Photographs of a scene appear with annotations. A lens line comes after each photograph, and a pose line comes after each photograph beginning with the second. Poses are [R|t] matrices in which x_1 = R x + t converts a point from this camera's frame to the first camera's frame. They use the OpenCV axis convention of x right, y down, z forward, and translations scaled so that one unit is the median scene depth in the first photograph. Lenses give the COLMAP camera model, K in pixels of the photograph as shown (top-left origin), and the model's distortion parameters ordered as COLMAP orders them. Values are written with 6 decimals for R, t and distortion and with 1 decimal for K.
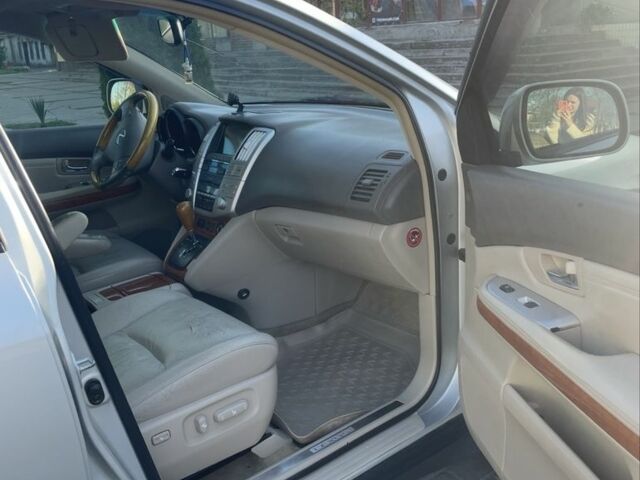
lens RADIAL K [[640.3, 0, 320.0], [0, 640.3, 240.0], [0, 0, 1]] dist [0.126486, -0.219618]
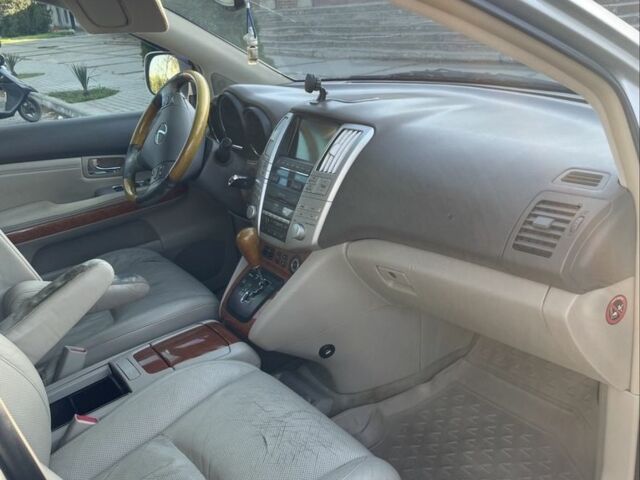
lens RADIAL K [[640.3, 0, 320.0], [0, 640.3, 240.0], [0, 0, 1]] dist [0.126486, -0.219618]
pose [[0.997755, 0.001514, -0.066952, -0.077000], [0.002510, 0.998196, 0.059979, -0.085553], [0.066922, -0.060012, 0.995952, 0.272350]]
